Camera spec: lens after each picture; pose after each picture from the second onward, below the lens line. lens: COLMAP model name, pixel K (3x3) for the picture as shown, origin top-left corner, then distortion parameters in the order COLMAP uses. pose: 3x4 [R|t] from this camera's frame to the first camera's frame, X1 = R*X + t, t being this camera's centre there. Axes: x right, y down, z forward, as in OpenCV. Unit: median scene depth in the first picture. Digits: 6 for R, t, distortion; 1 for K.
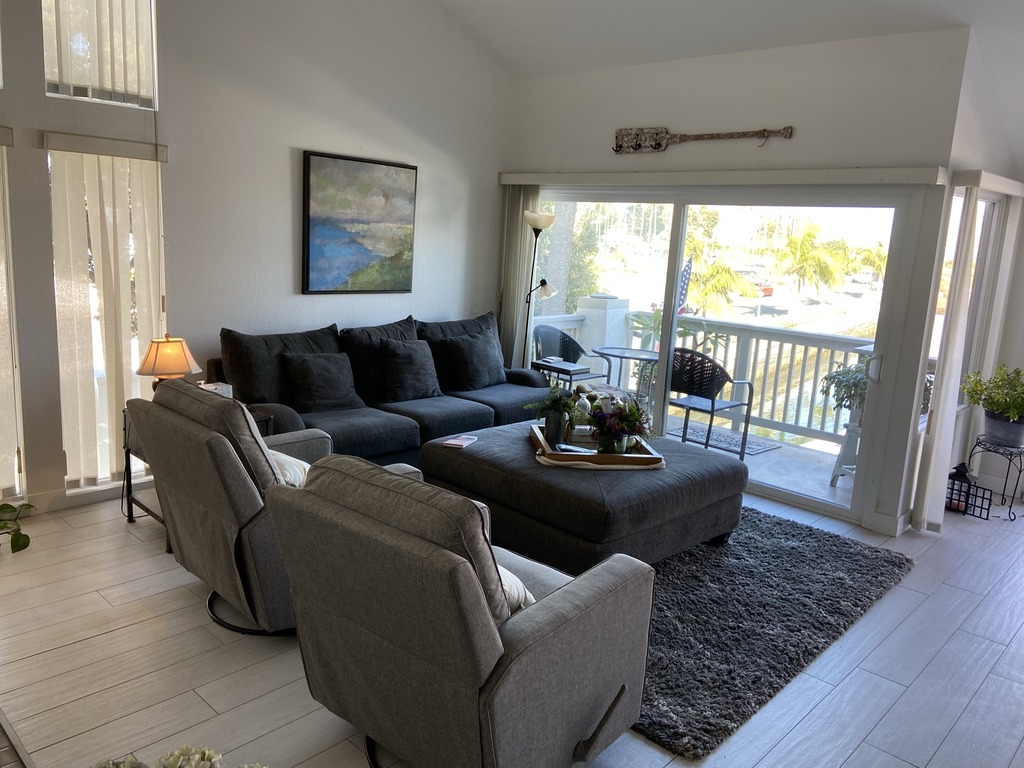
lens RADIAL K [[779.1, 0, 509.2], [0, 779.1, 383.8], [0, 0, 1]] dist [-0.007837, -0.012935]
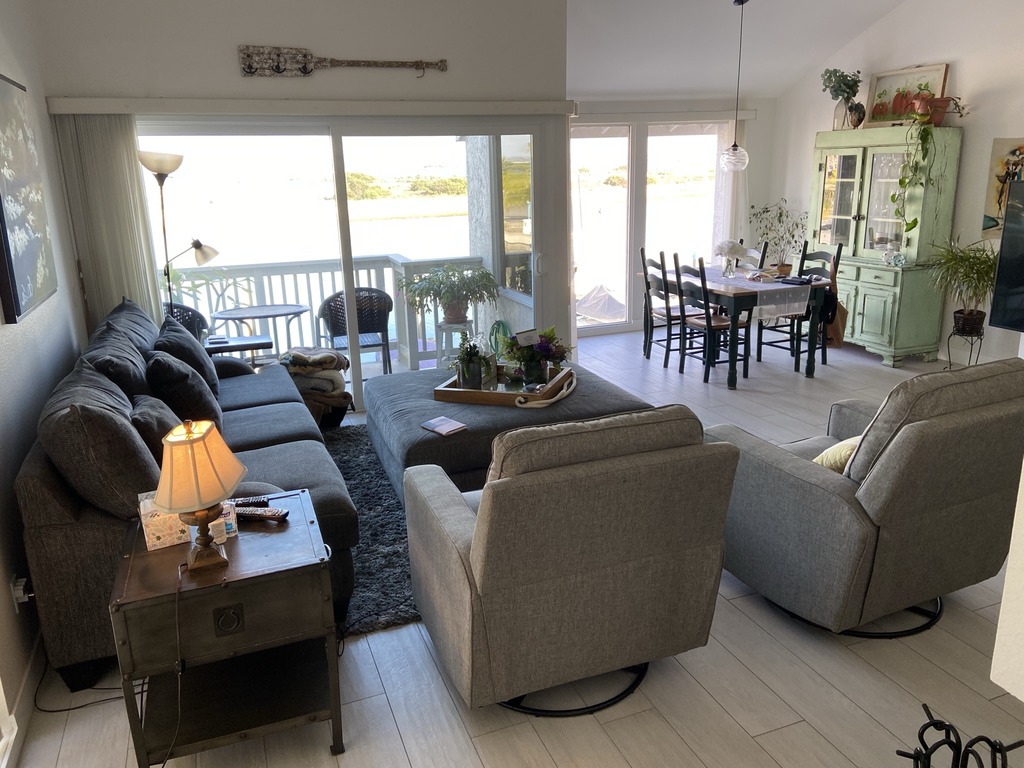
lens RADIAL K [[779.1, 0, 510.1], [0, 779.1, 382.4], [0, 0, 1]] dist [-0.007837, -0.012935]
pose [[0.420573, -0.292624, 0.858772, -0.579689], [0.214093, 0.951835, 0.219486, -0.109847], [-0.881636, 0.091548, 0.462965, 0.412937]]
